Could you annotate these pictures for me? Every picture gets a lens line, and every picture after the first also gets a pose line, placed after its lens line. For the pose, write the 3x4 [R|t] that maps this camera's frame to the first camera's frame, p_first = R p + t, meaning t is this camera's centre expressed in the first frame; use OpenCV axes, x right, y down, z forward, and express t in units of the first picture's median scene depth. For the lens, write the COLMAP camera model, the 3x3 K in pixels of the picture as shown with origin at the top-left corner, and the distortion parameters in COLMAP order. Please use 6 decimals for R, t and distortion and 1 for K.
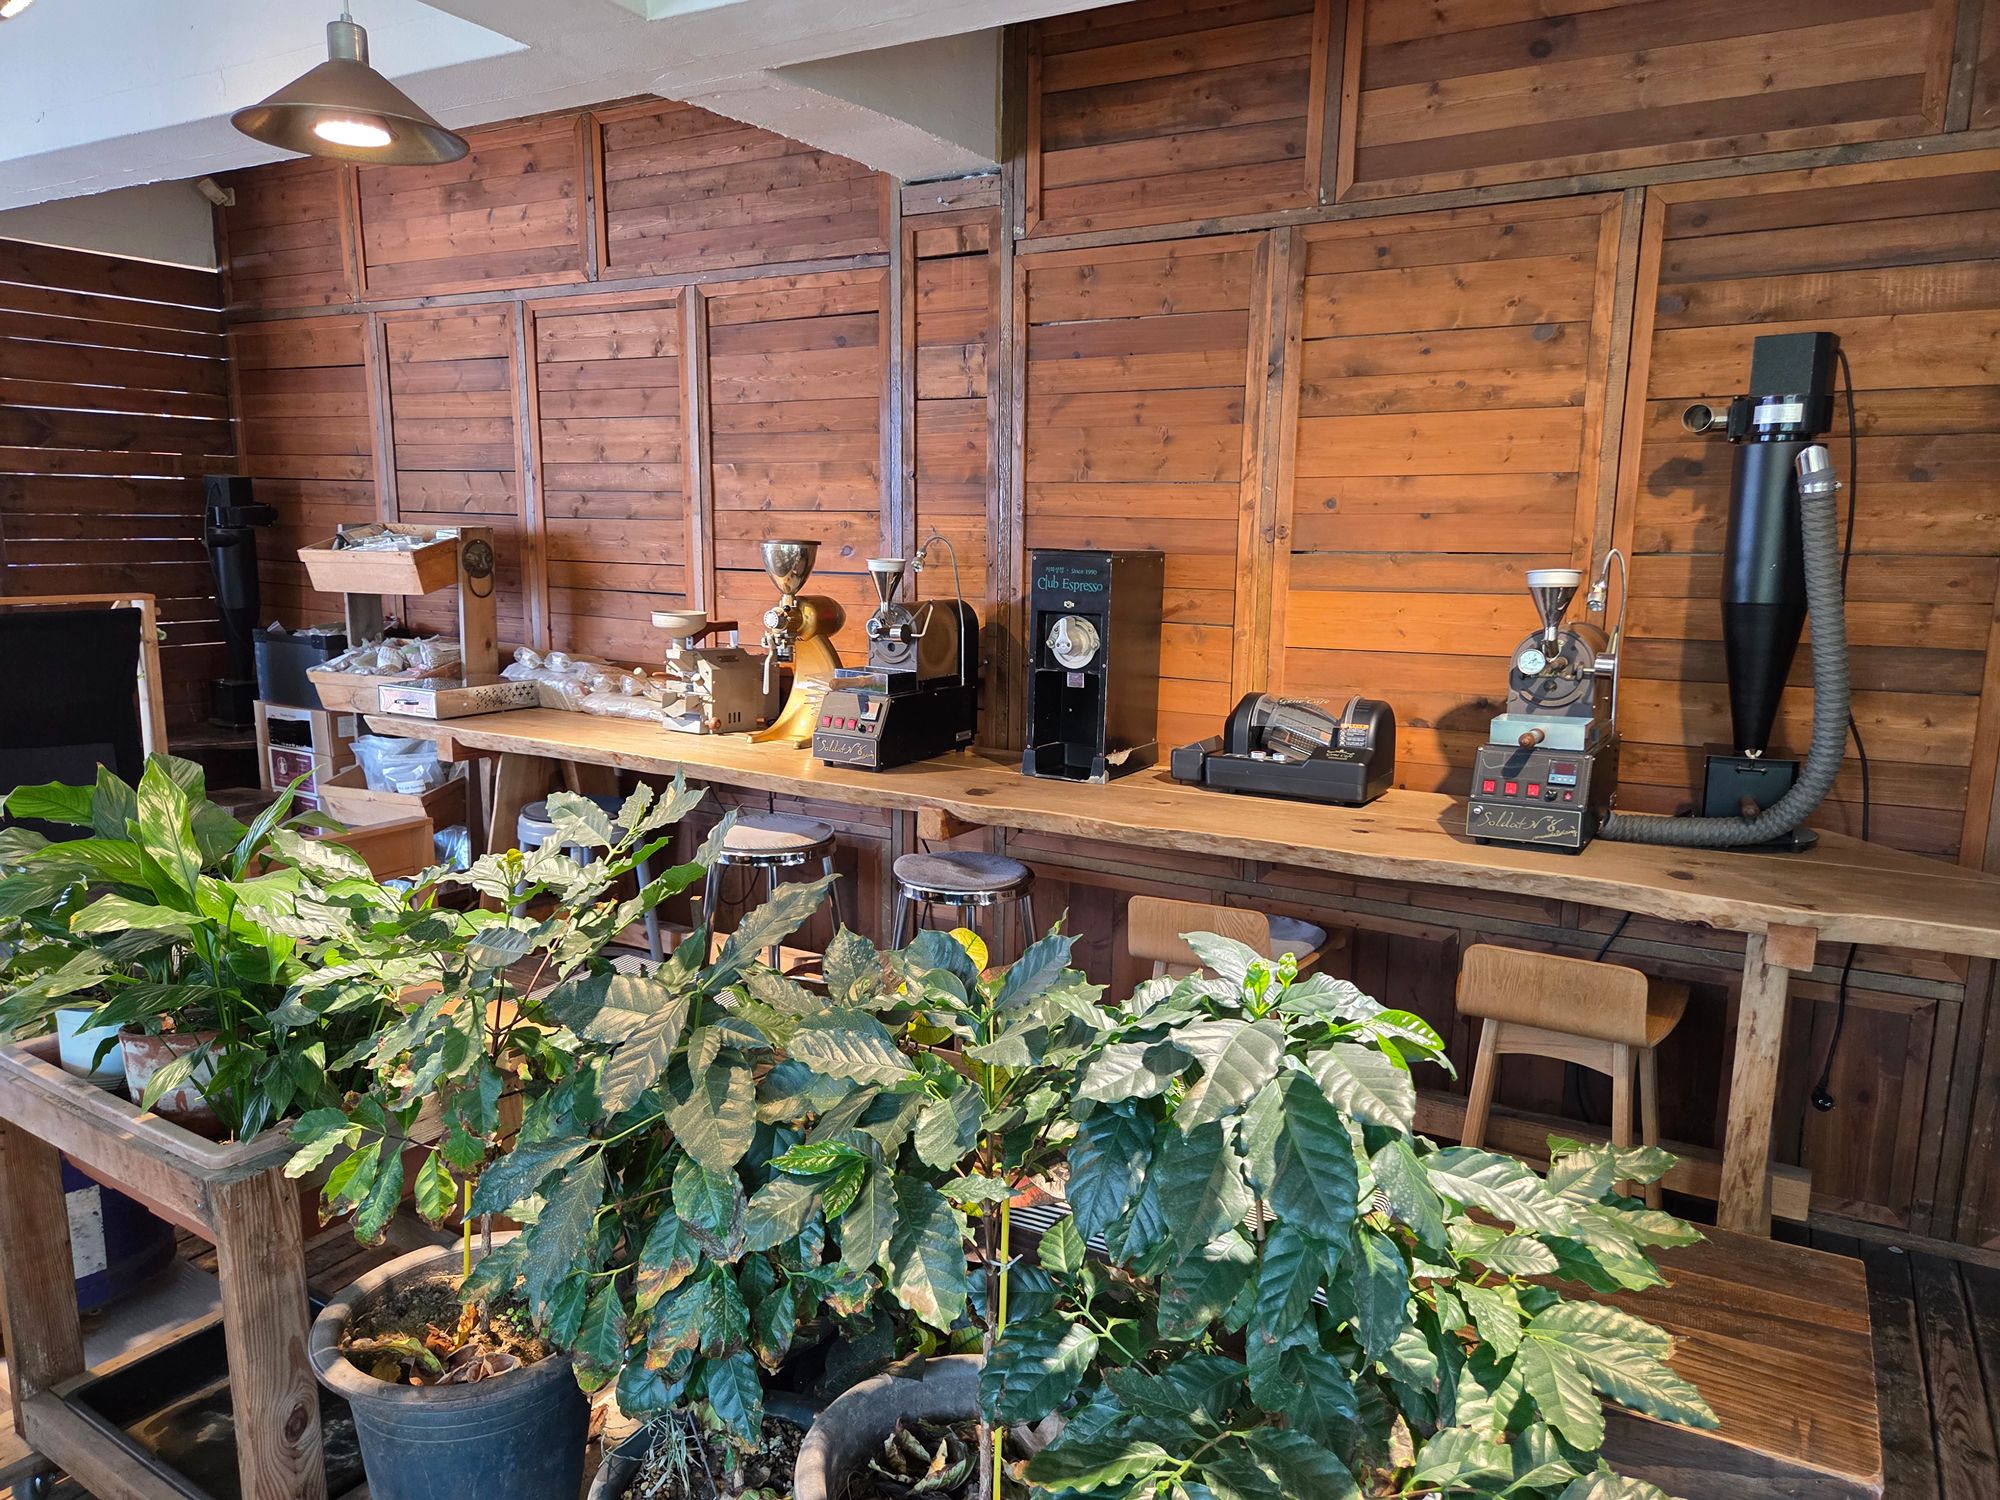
lens RADIAL K [[1335.1, 0, 994.1], [0, 1335.1, 760.0], [0, 0, 1]] dist [0.061794, -0.048692]
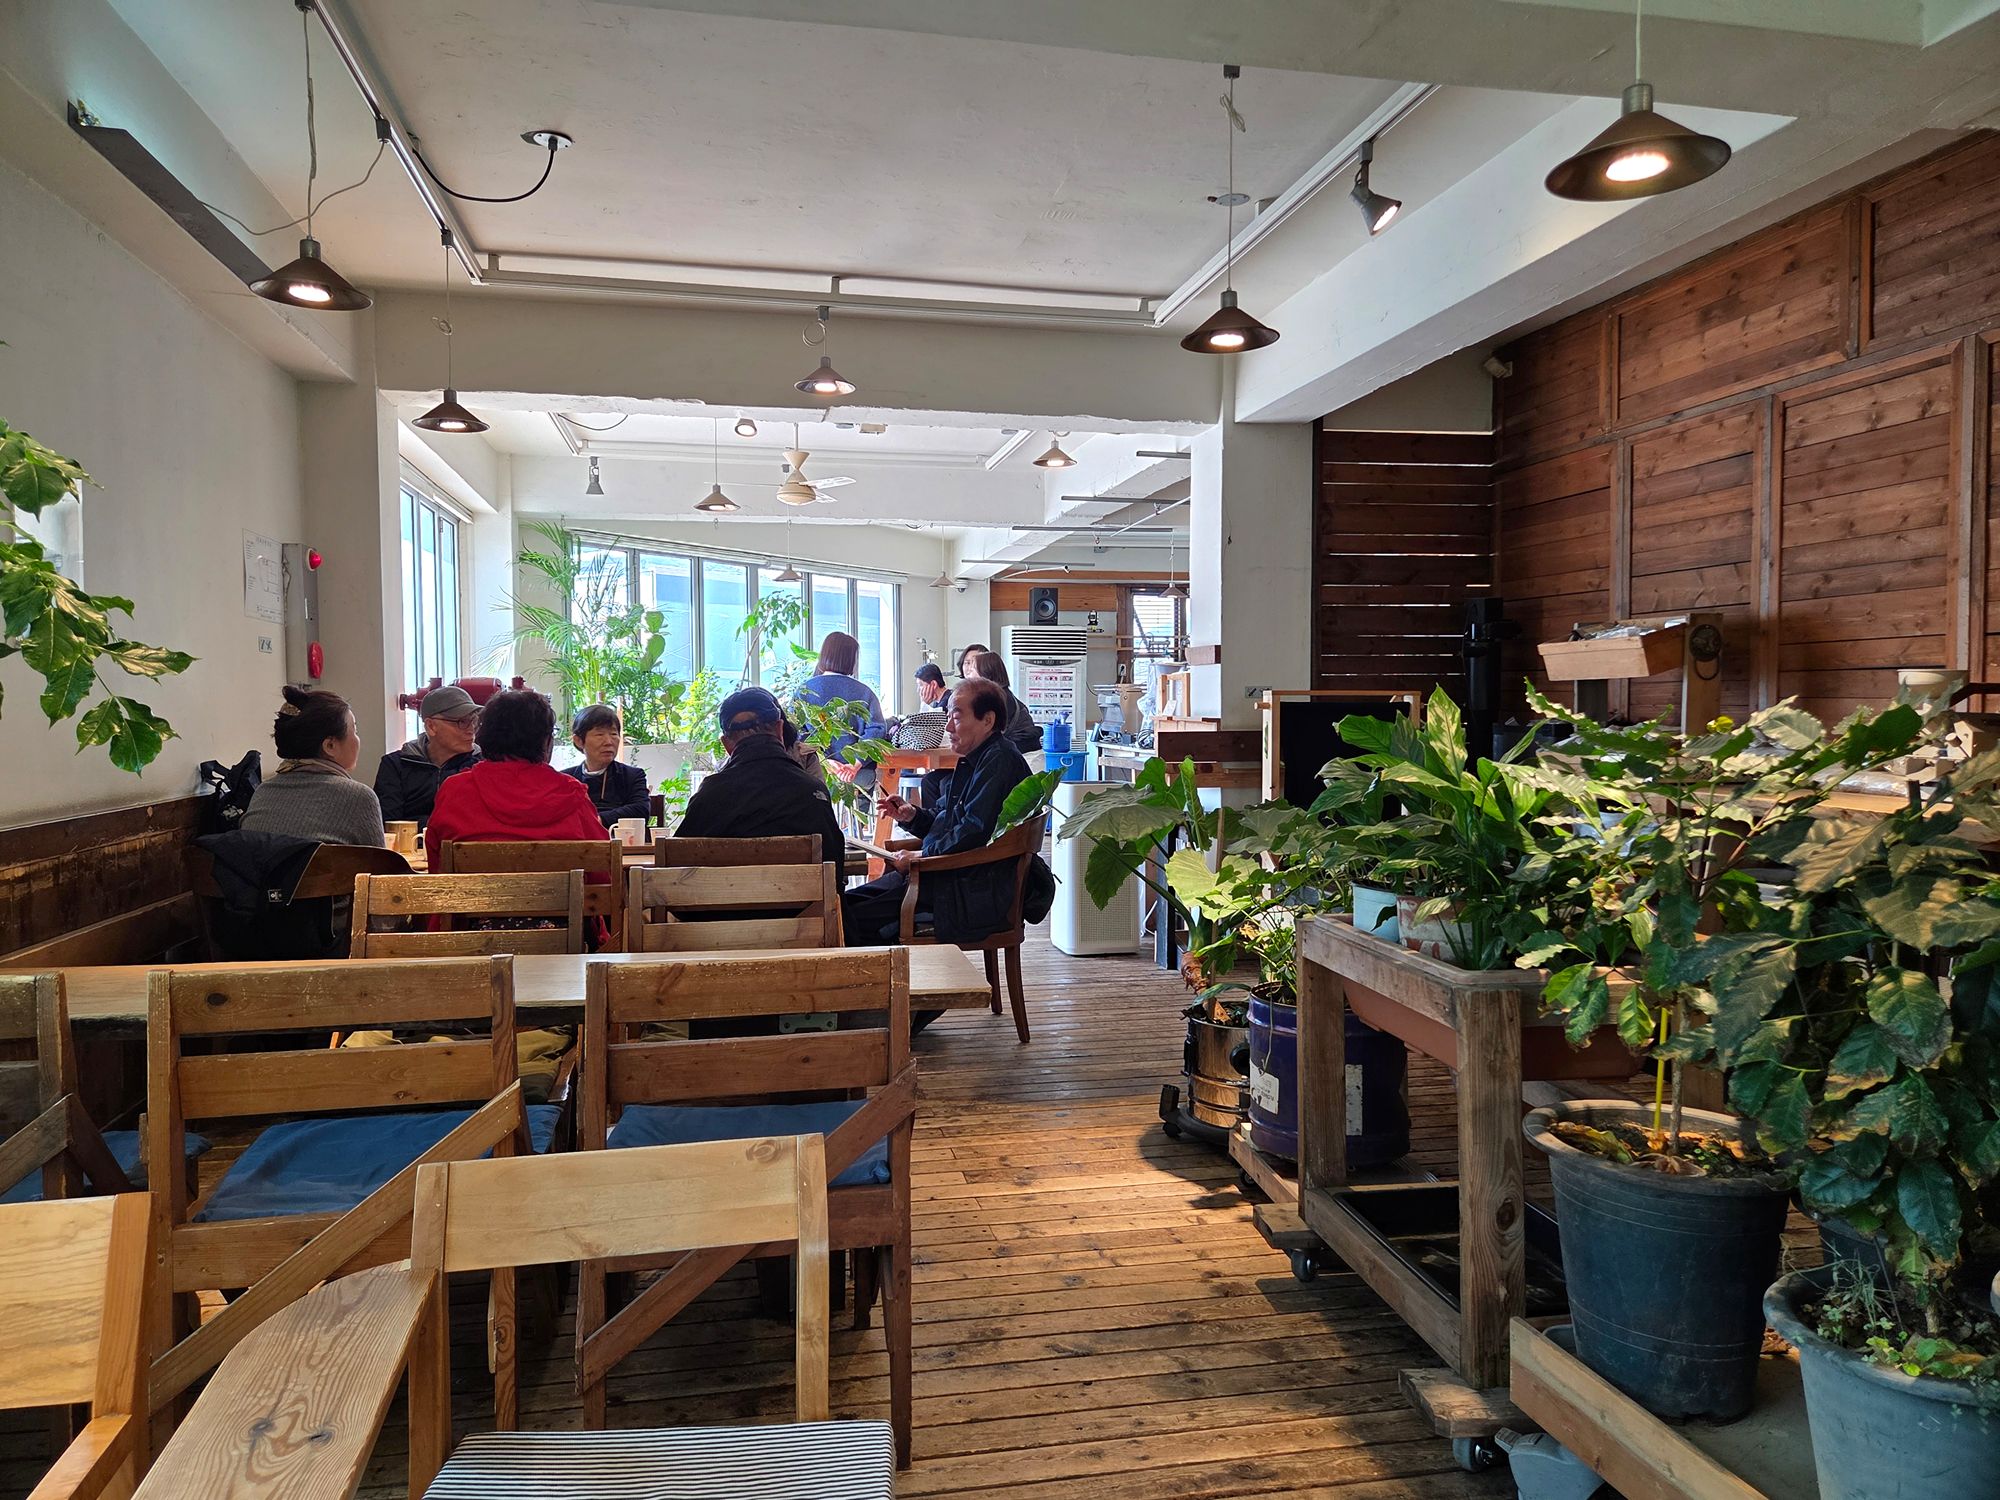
lens RADIAL K [[1335.1, 0, 988.5], [0, 1335.1, 748.1], [0, 0, 1]] dist [0.061794, -0.048692]
pose [[0.661521, 0.007058, -0.749894, 0.032531], [-0.118398, 0.988398, -0.095142, 0.096162], [0.740522, 0.151724, 0.654681, -0.075532]]
